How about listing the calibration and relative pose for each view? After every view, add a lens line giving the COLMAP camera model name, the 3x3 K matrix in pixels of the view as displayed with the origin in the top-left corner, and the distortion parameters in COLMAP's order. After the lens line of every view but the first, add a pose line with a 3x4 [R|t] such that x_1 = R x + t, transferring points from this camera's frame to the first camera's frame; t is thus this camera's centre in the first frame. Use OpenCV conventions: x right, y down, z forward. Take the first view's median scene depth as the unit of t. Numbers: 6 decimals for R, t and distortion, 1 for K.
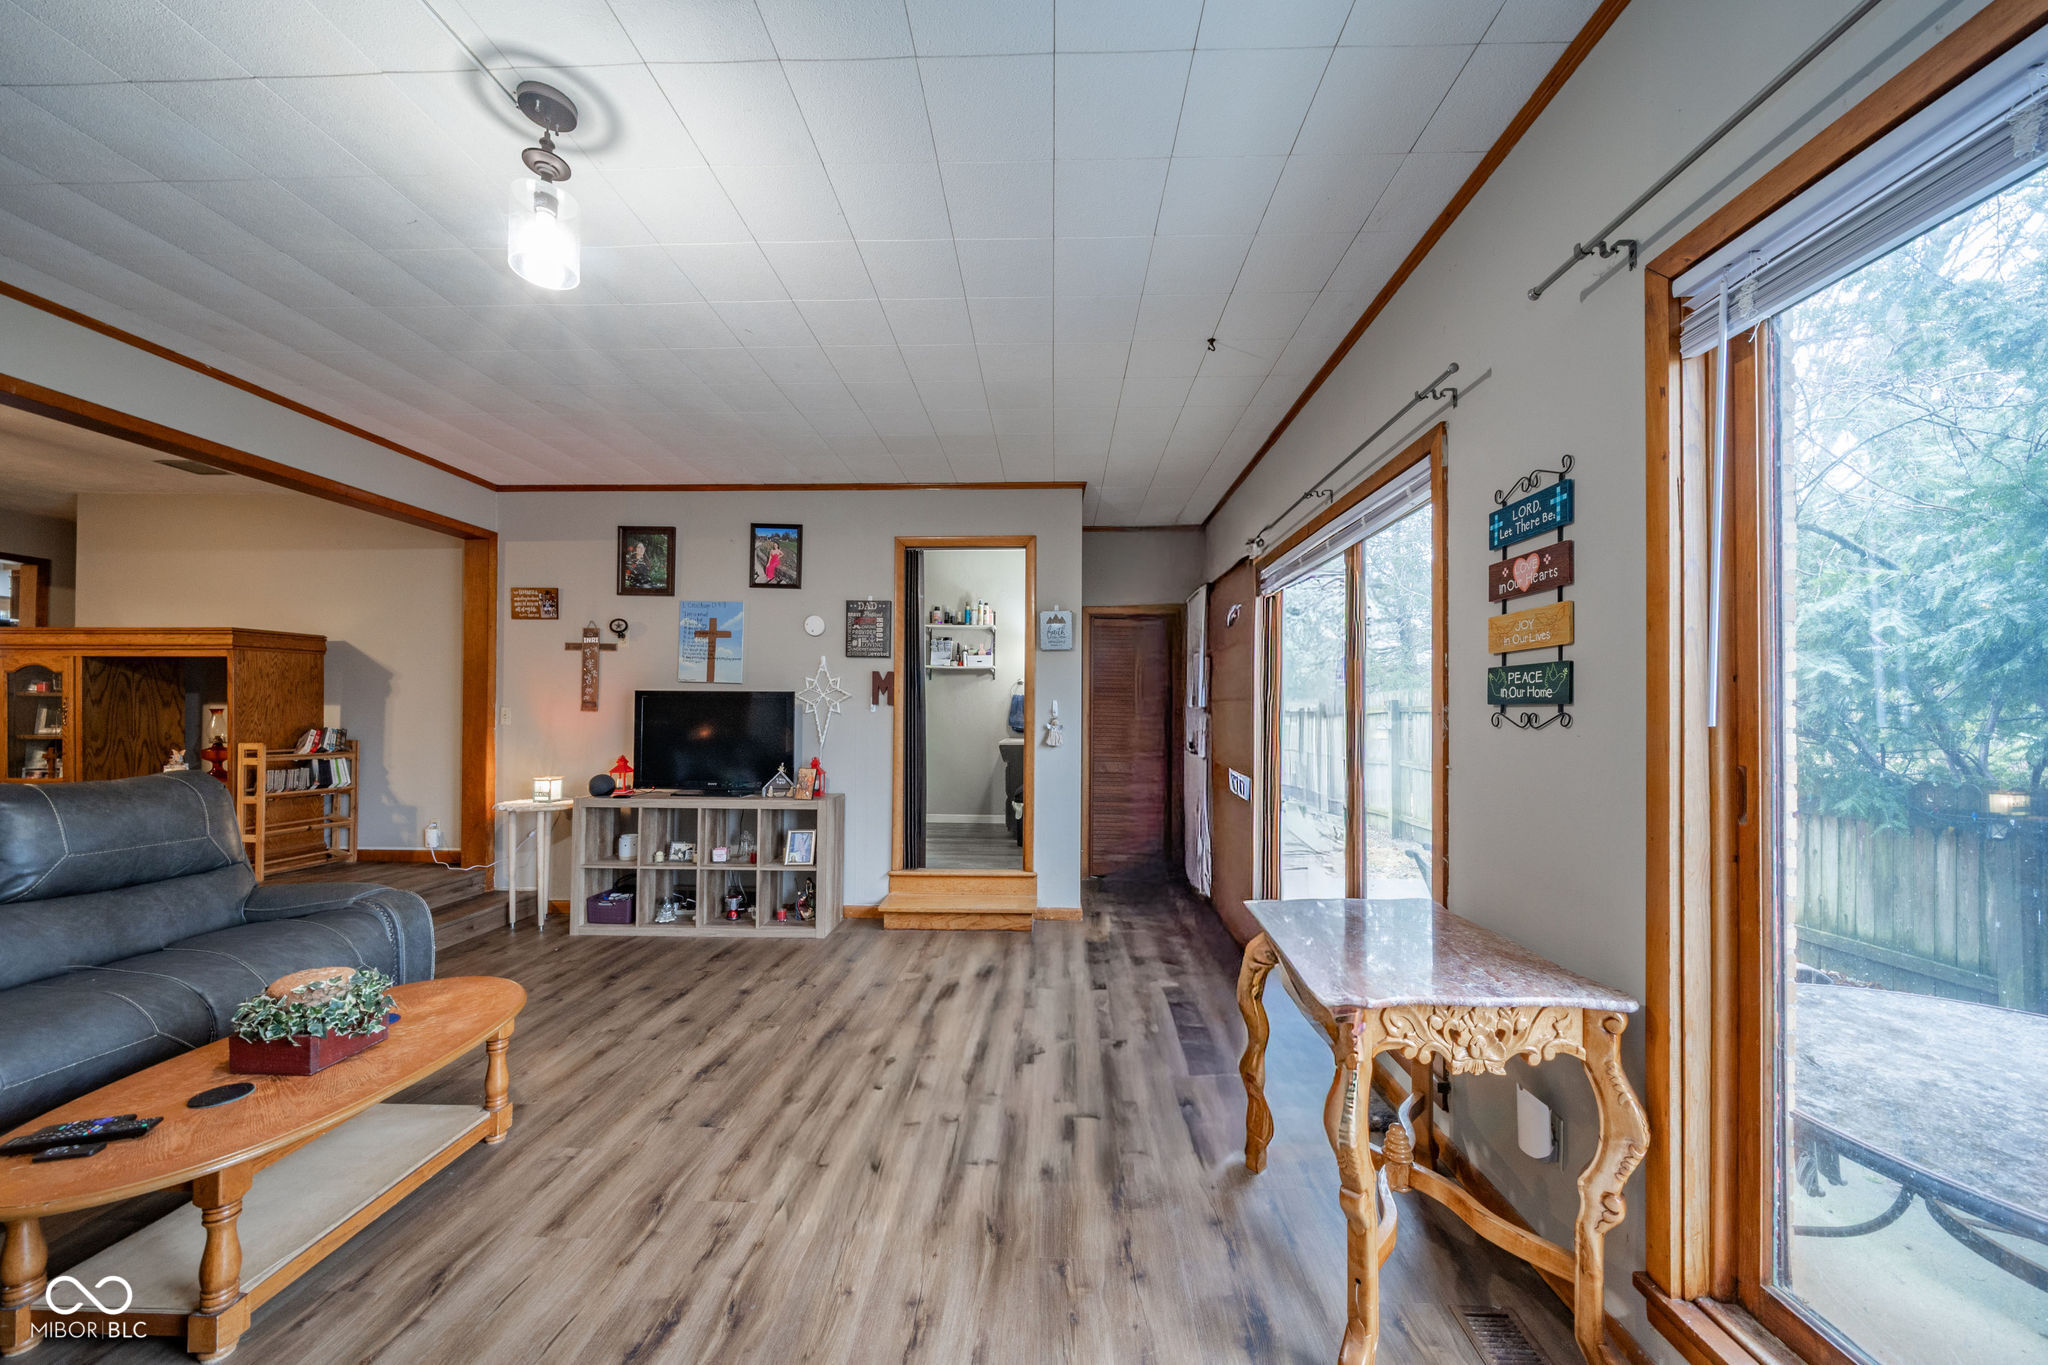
lens RADIAL K [[716.7, 0, 1025.0], [0, 716.7, 710.0], [0, 0, 1]] dist [-0.000084, -0.000017]
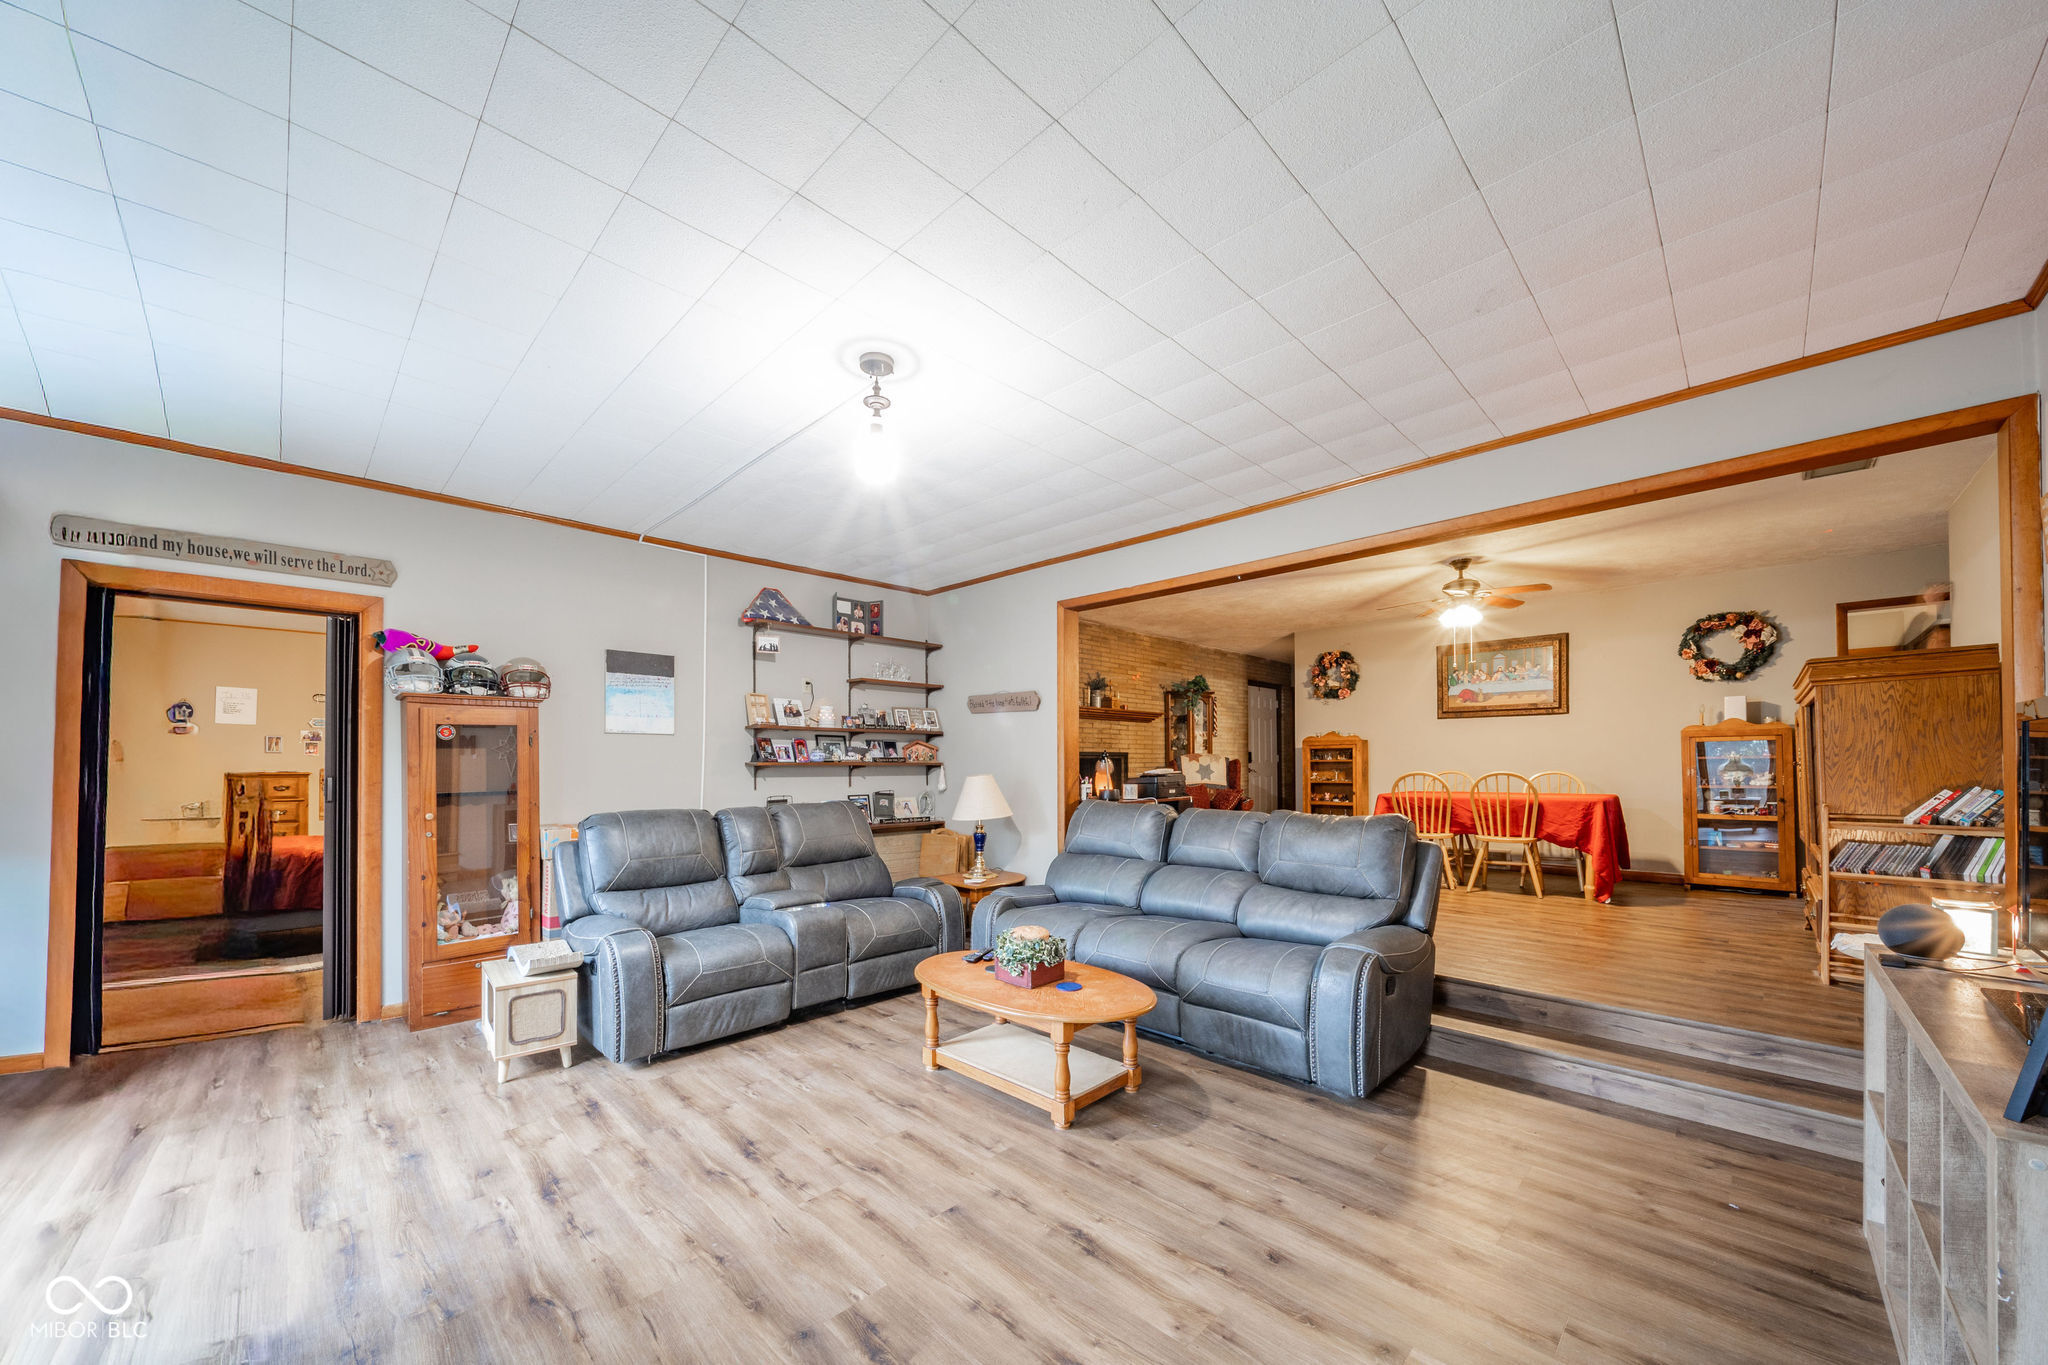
lens RADIAL K [[748.4, 0, 1013.7], [0, 748.4, 757.9], [0, 0, 1]] dist [-0.000289, -0.000036]
pose [[-0.680524, -0.009895, -0.732659, 0.106625], [0.003718, 0.999849, -0.016957, 0.006054], [0.732716, -0.014264, -0.680385, 0.852797]]
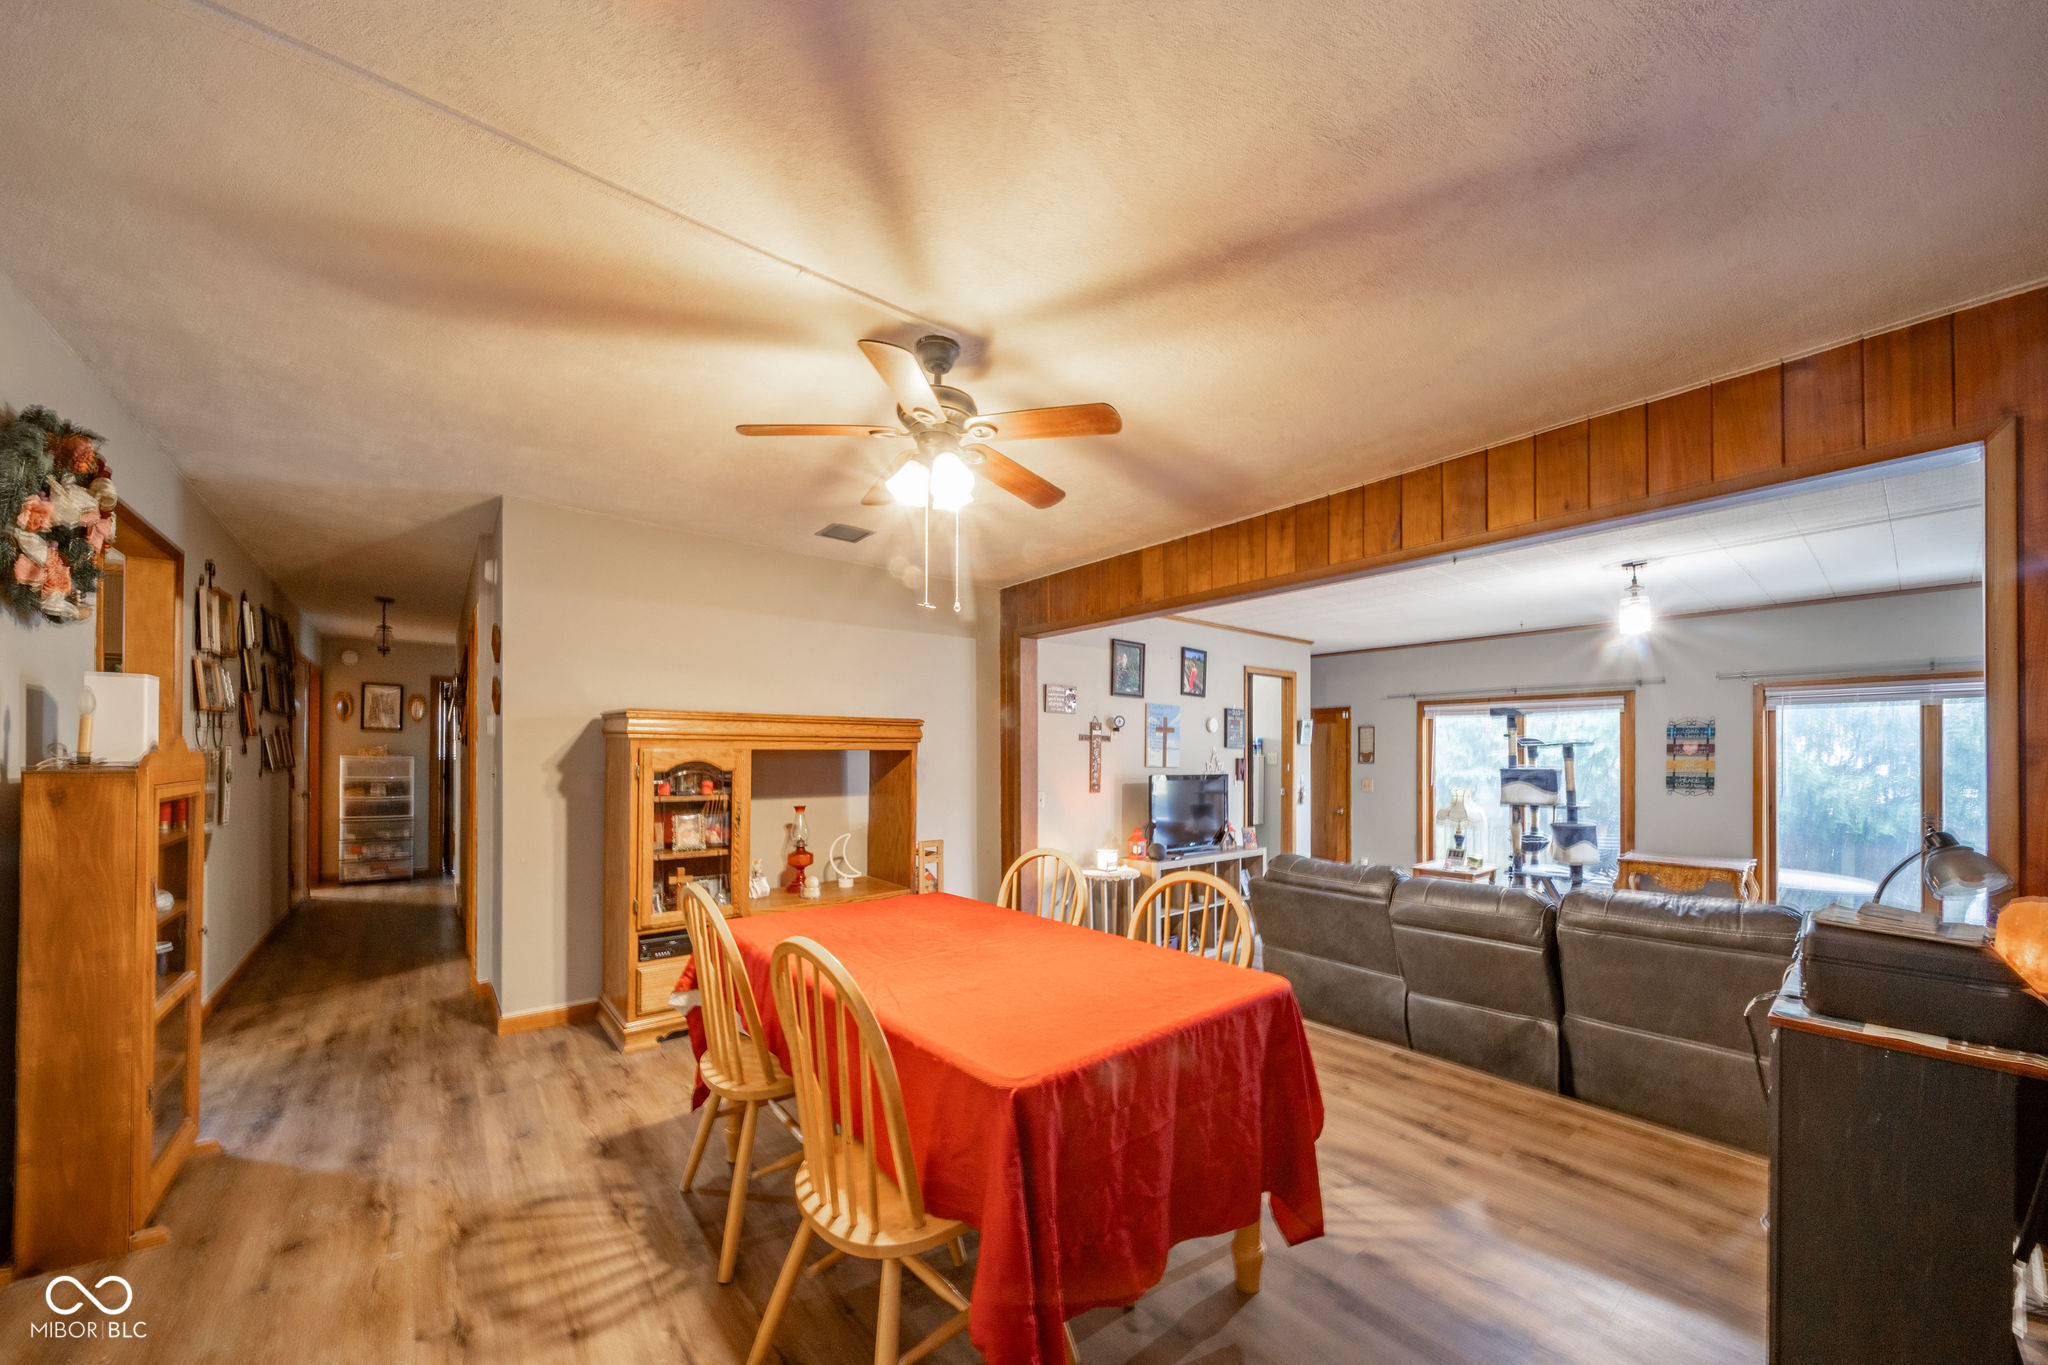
lens RADIAL K [[748.4, 0, 1013.7], [0, 748.4, 757.9], [0, 0, 1]] dist [-0.000289, -0.000036]
pose [[0.759058, -0.007074, 0.650984, -1.528261], [0.000004, 0.999941, 0.010862, -0.069712], [-0.651023, -0.008242, 0.759014, 0.149269]]
